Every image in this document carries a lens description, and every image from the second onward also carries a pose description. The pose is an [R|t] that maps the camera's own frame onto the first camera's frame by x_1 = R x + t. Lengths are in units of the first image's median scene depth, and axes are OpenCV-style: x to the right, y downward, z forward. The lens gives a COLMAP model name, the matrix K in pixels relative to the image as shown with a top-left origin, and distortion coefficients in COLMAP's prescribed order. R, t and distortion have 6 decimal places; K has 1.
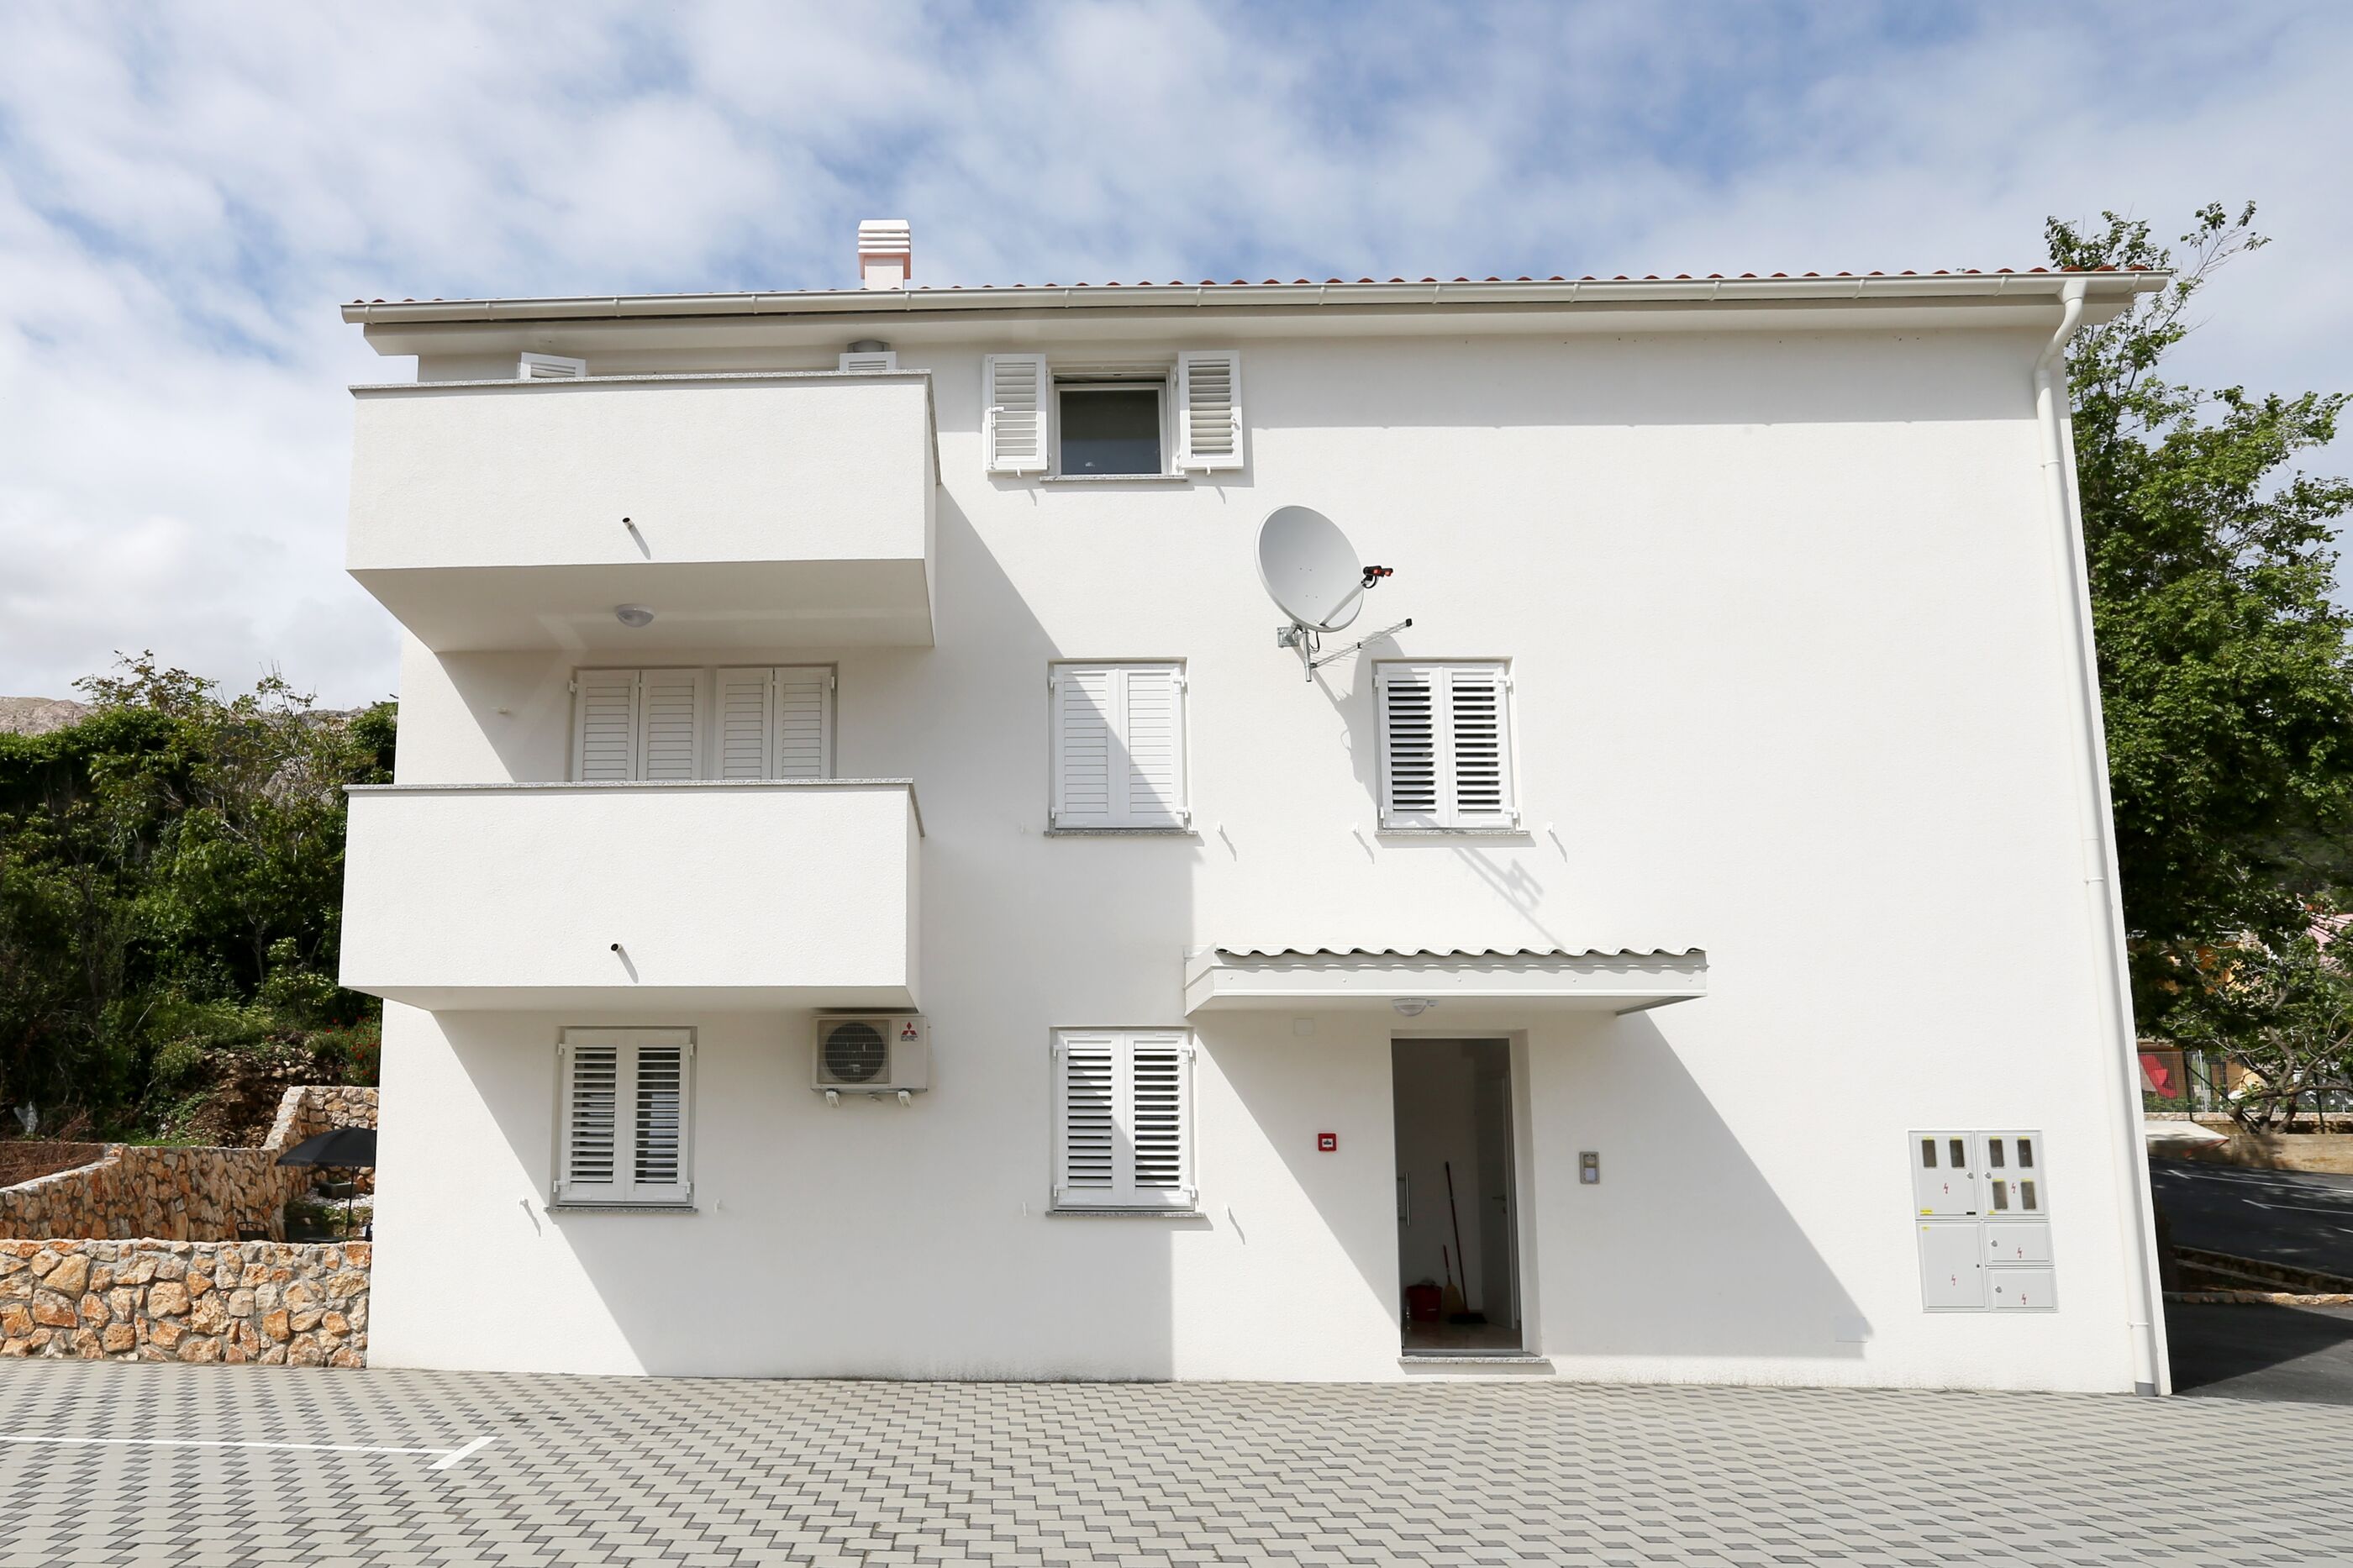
lens RADIAL K [[1743.4, 0, 890.8], [0, 1743.4, 887.5], [0, 0, 1]] dist [-0.056215, 0.038646]
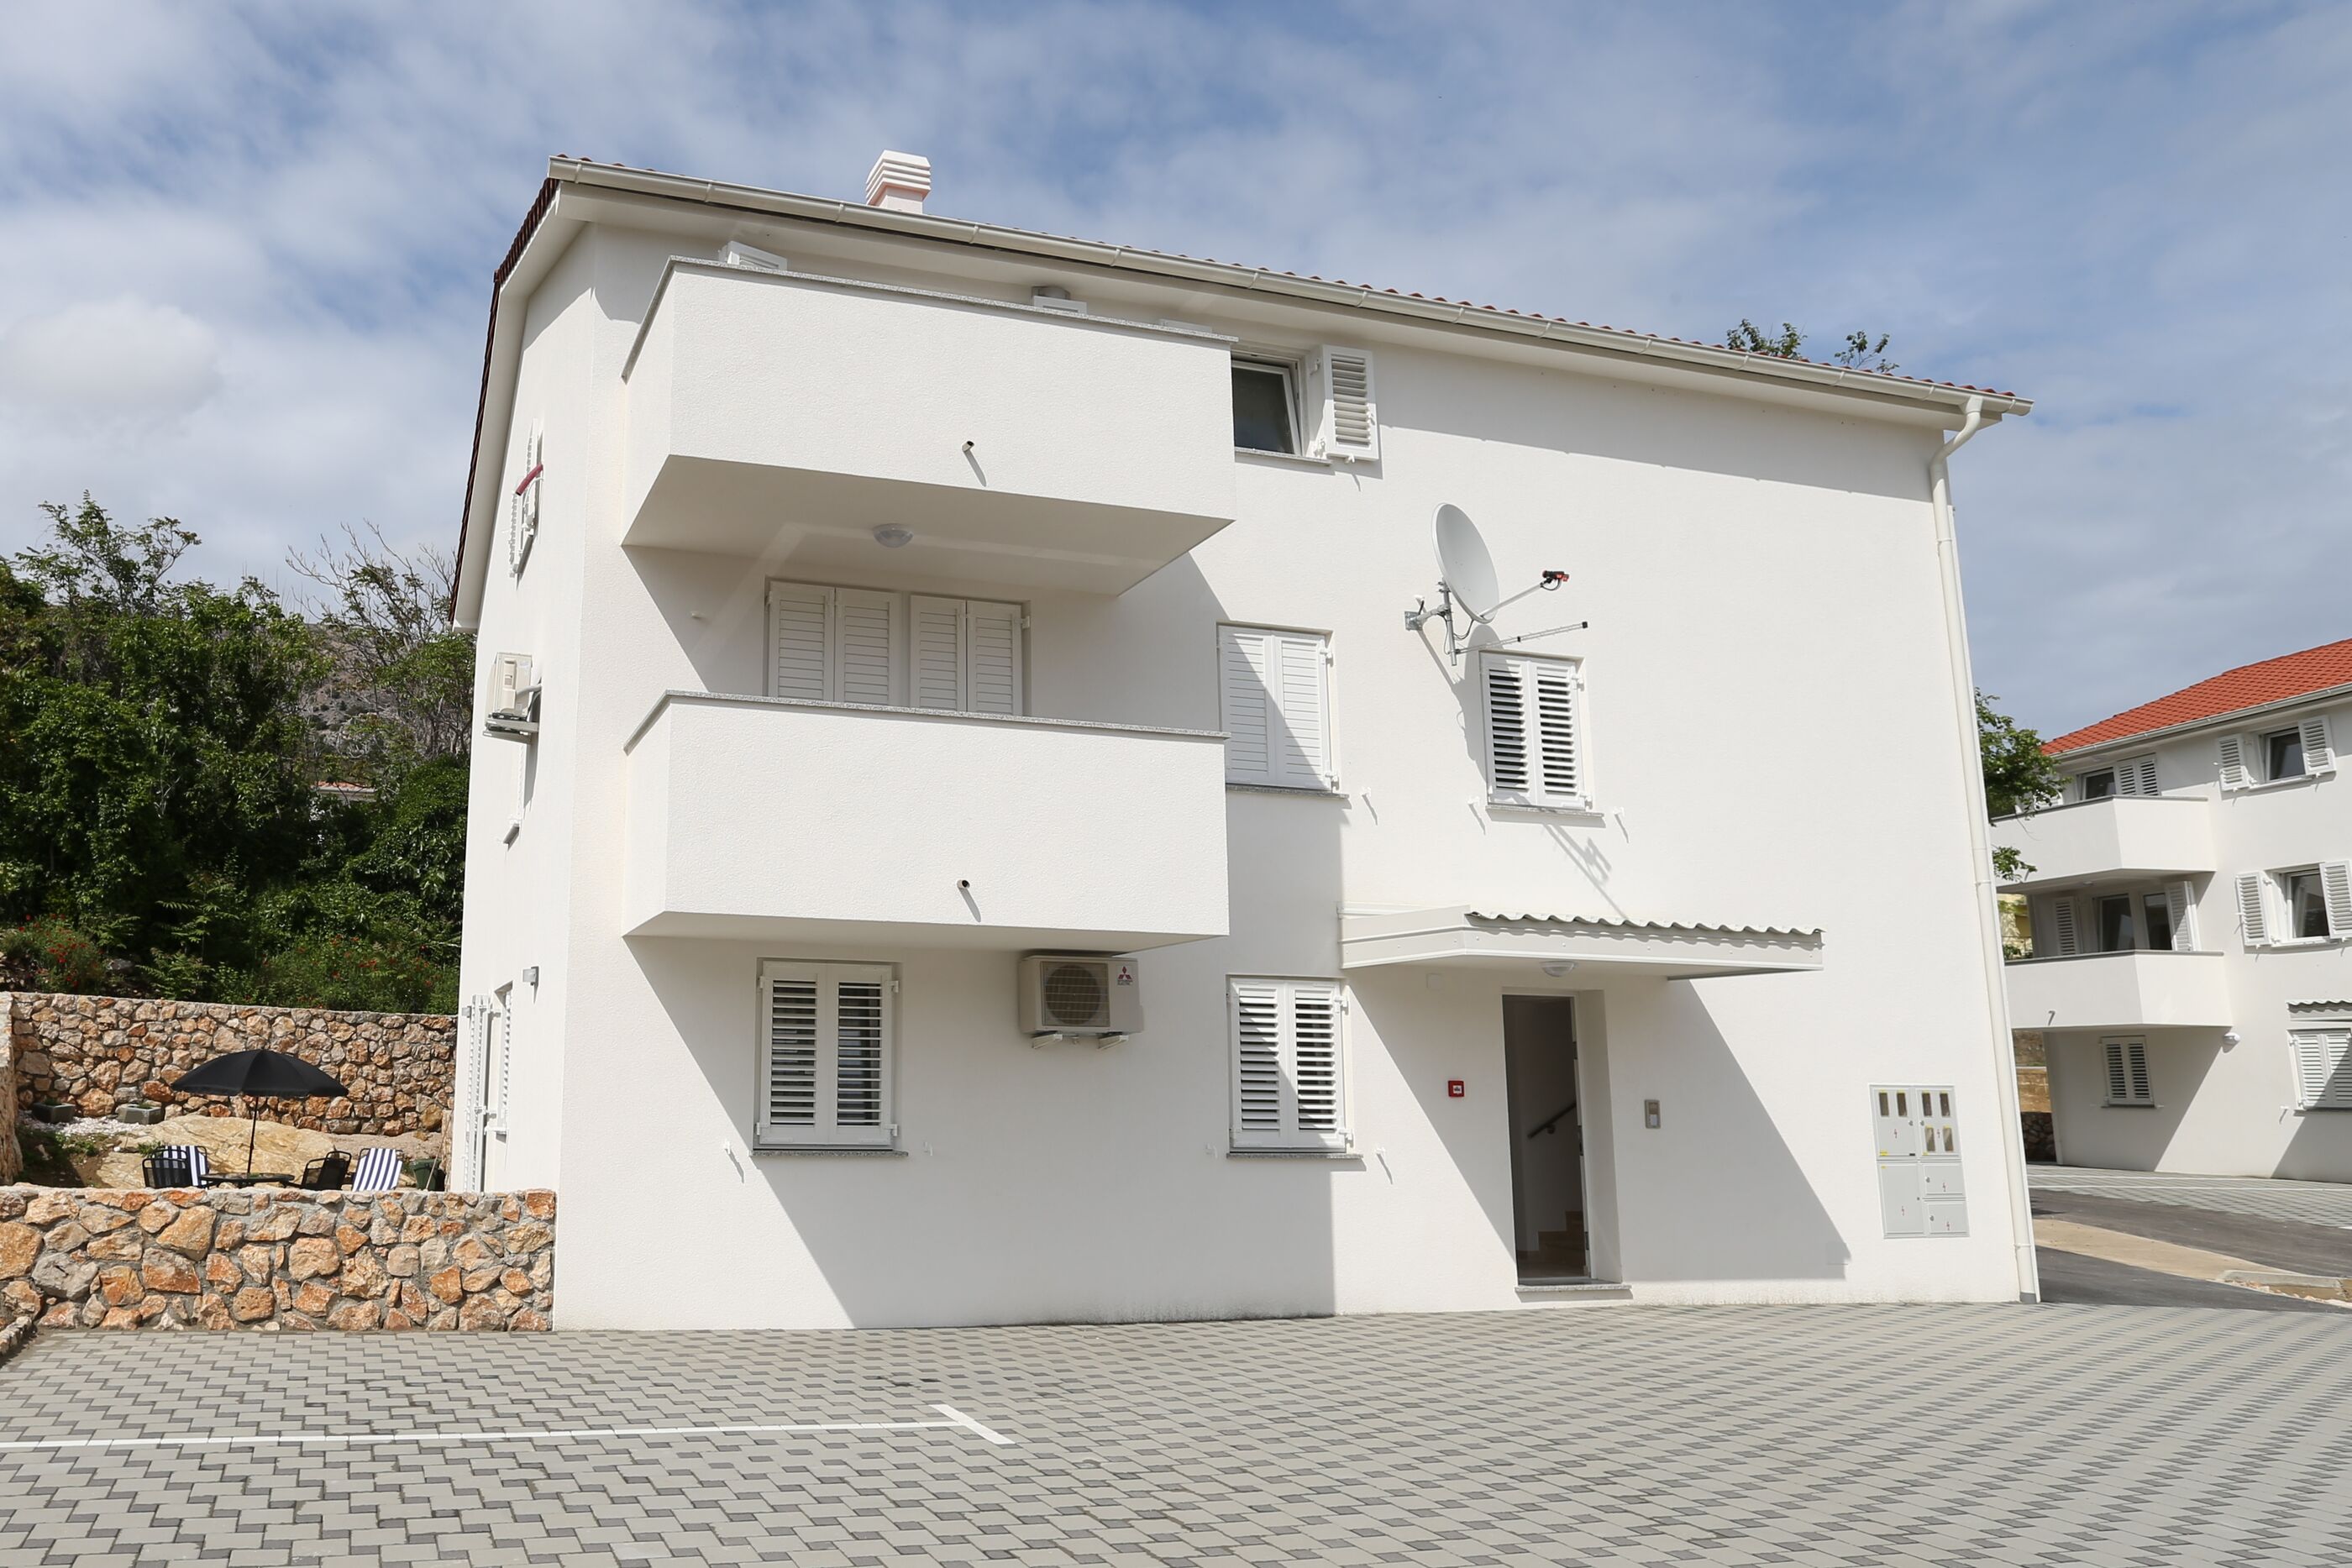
lens RADIAL K [[1741.1, 0, 787.3], [0, 1741.1, 752.7], [0, 0, 1]] dist [-0.061638, 0.043196]
pose [[0.946327, 0.072800, 0.314905, -0.486657], [-0.064244, 0.997230, -0.037480, 0.003756], [-0.316761, 0.015237, 0.948383, 0.101997]]
